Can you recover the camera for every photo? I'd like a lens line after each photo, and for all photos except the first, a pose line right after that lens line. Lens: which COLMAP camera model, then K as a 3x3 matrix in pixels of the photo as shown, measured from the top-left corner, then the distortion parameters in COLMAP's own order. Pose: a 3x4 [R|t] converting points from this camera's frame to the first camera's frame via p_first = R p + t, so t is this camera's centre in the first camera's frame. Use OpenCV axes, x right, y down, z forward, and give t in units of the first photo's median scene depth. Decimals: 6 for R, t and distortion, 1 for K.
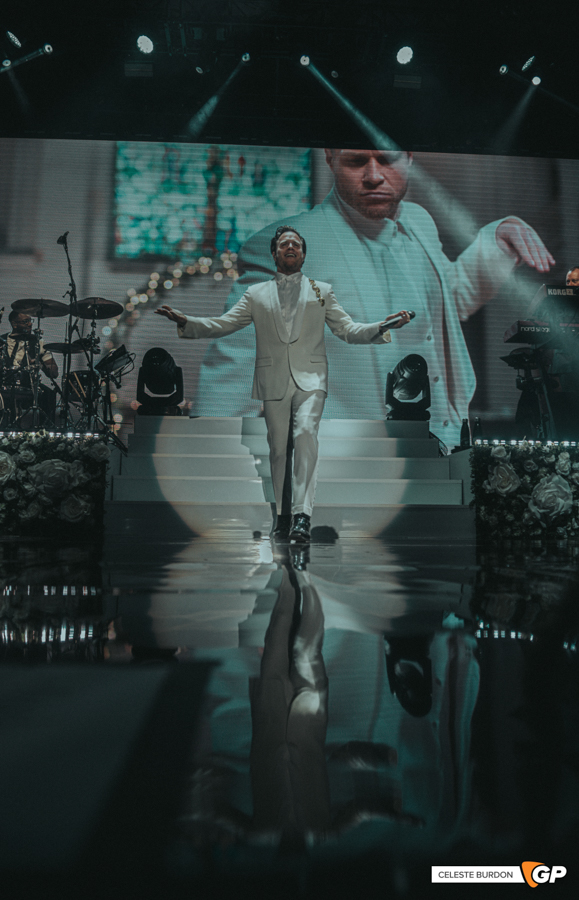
lens RADIAL K [[716.8, 0, 292.2], [0, 716.8, 452.3], [0, 0, 1]] dist [-0.059293, 0.049568]
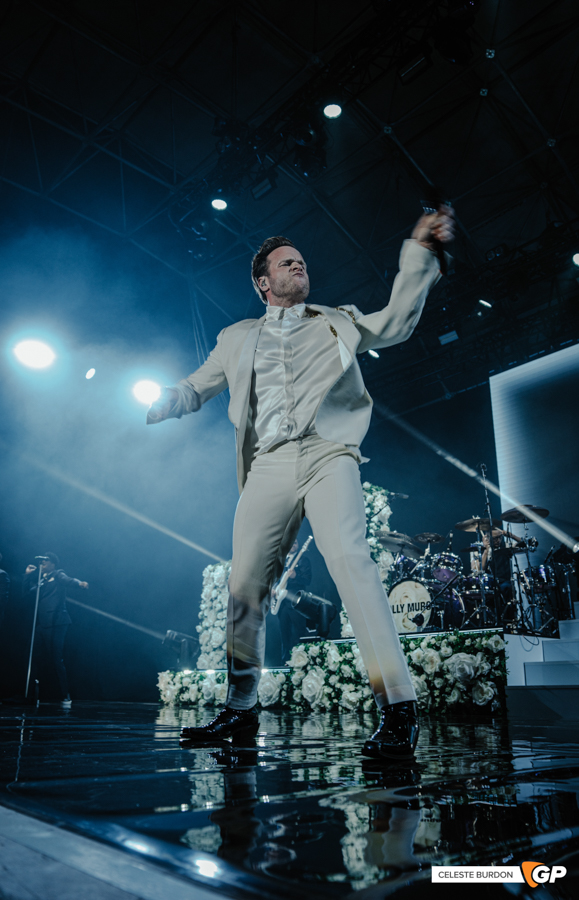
lens RADIAL K [[716.8, 0, 292.2], [0, 716.8, 452.3], [0, 0, 1]] dist [-0.059293, 0.049568]
pose [[0.601300, -0.261443, -0.755040, 0.524980], [0.075413, 0.959305, -0.272115, -0.010822], [0.795457, 0.106683, 0.596546, -0.025635]]
